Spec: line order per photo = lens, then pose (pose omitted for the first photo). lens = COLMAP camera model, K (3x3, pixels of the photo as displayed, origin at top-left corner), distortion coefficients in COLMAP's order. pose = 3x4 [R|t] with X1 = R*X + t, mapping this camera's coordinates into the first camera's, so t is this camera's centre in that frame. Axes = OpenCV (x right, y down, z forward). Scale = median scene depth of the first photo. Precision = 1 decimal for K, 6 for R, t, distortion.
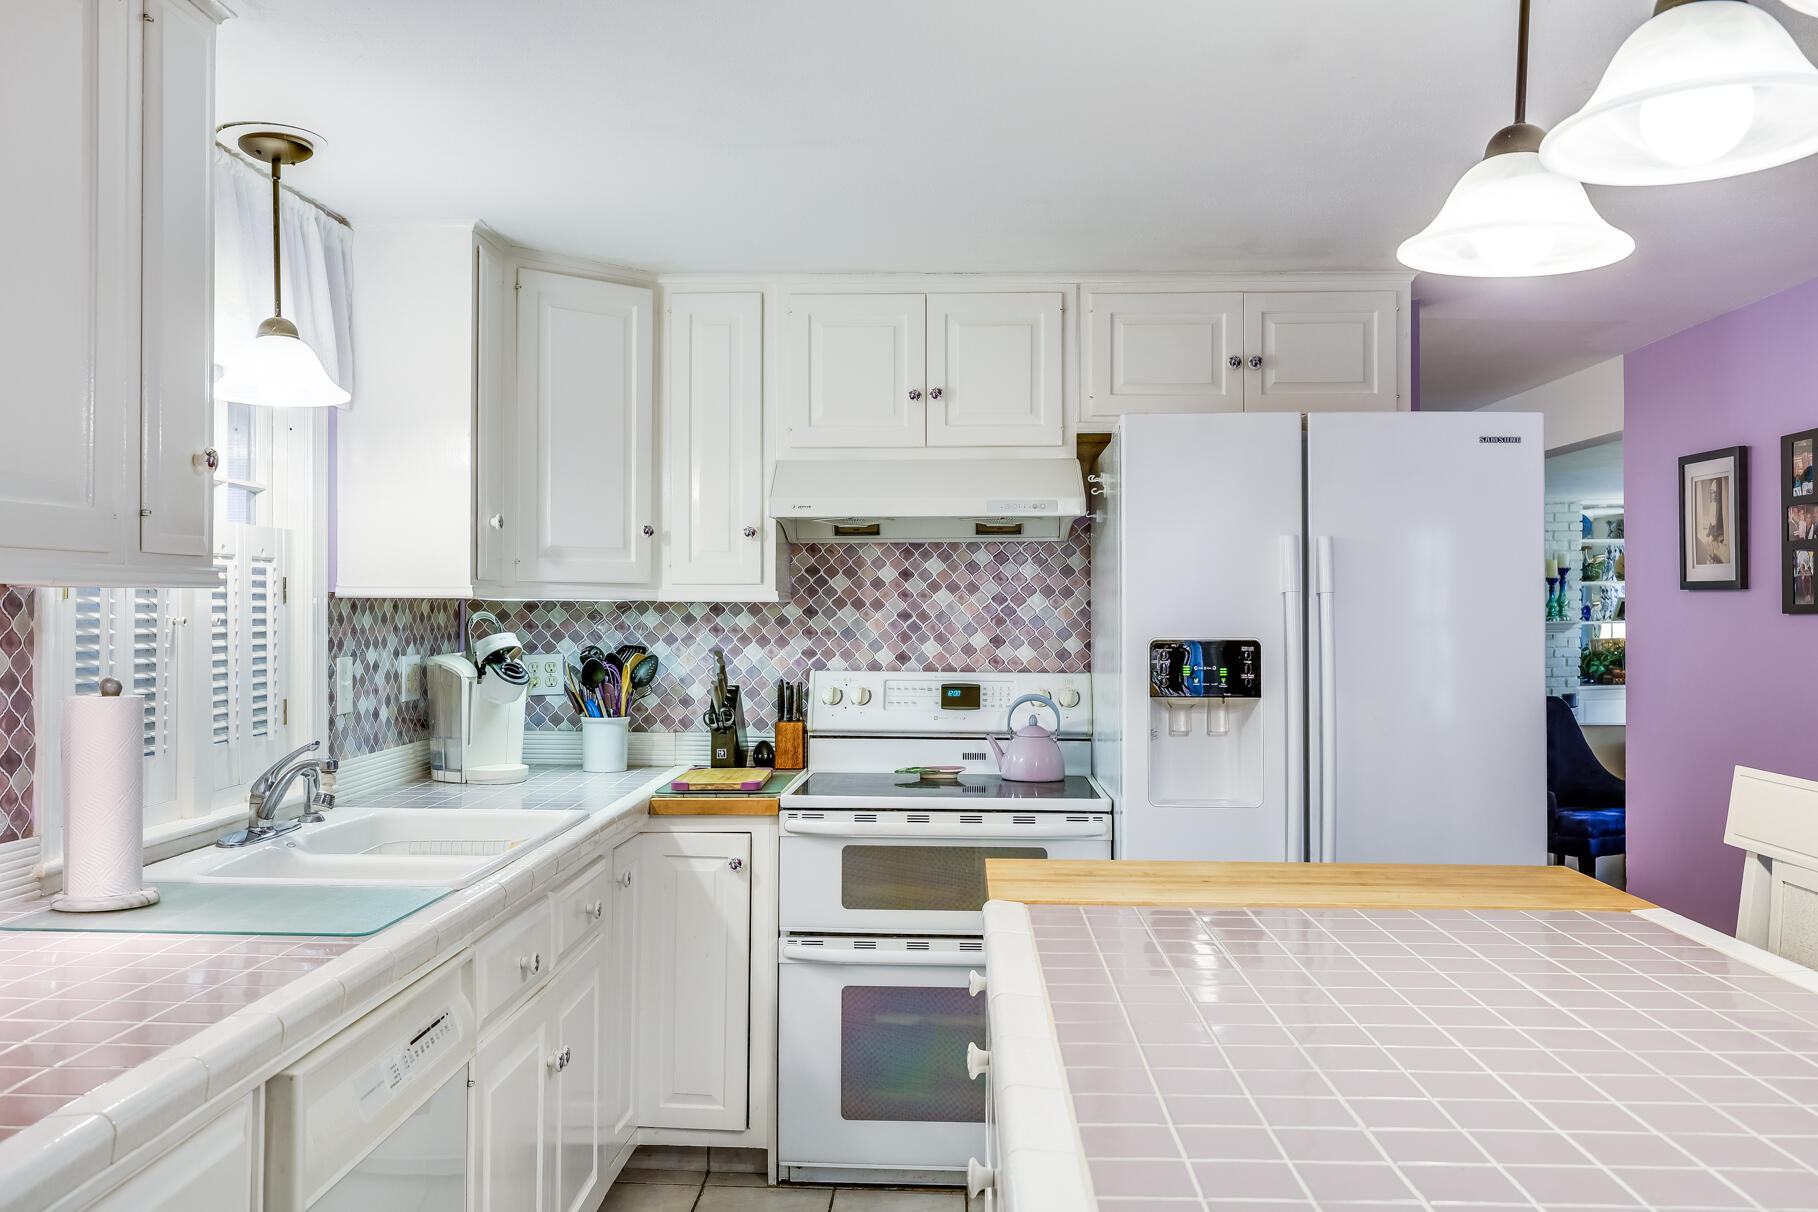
lens RADIAL K [[1499.8, 0, 908.1], [0, 1499.8, 600.0], [0, 0, 1]] dist [0.012333, 0.005776]
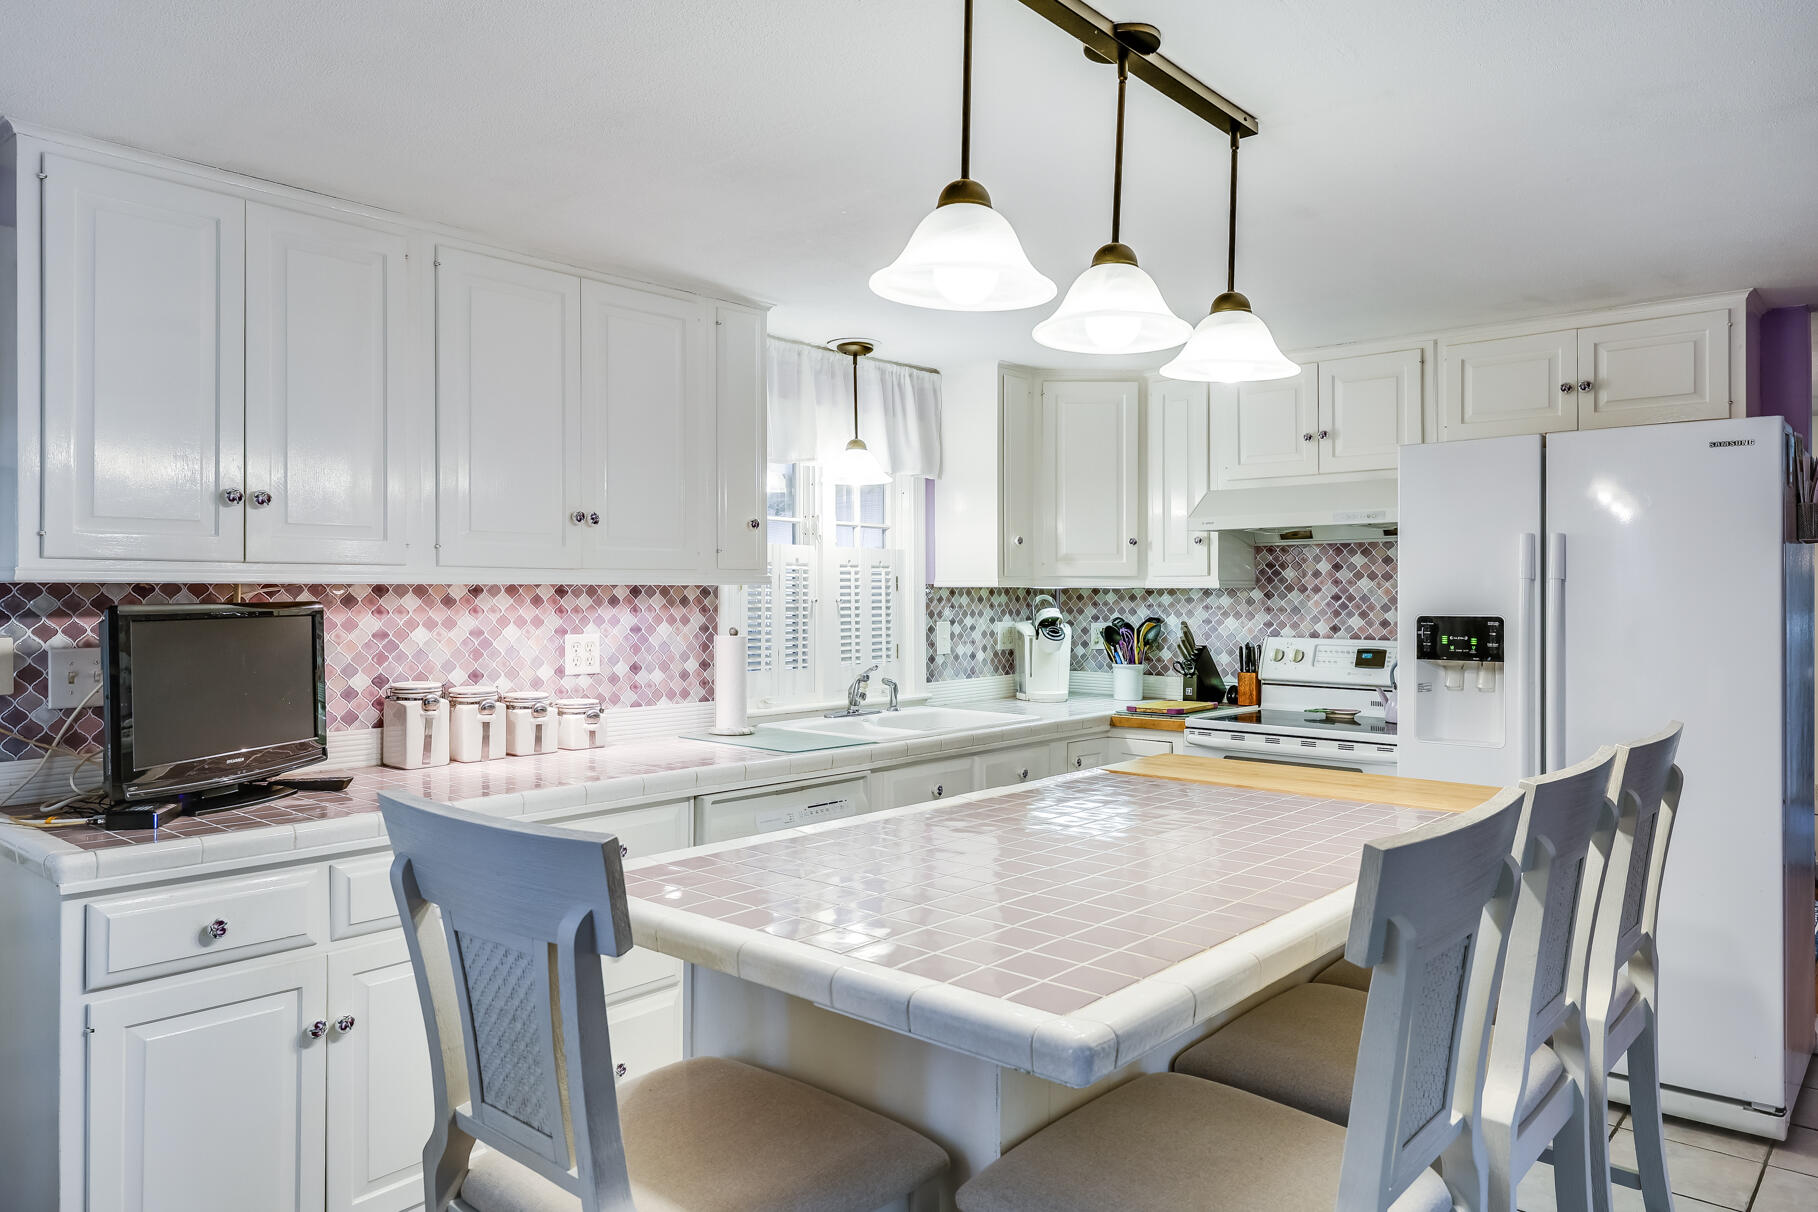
lens RADIAL K [[1210.5, 0, 910.1], [0, 1210.5, 605.1], [0, 0, 1]] dist [-0.010065, -0.000977]
pose [[0.772670, 0.003619, -0.634797, 0.426309], [0.007559, 0.999860, 0.014901, -0.001952], [0.634763, -0.016312, 0.772535, -0.090767]]
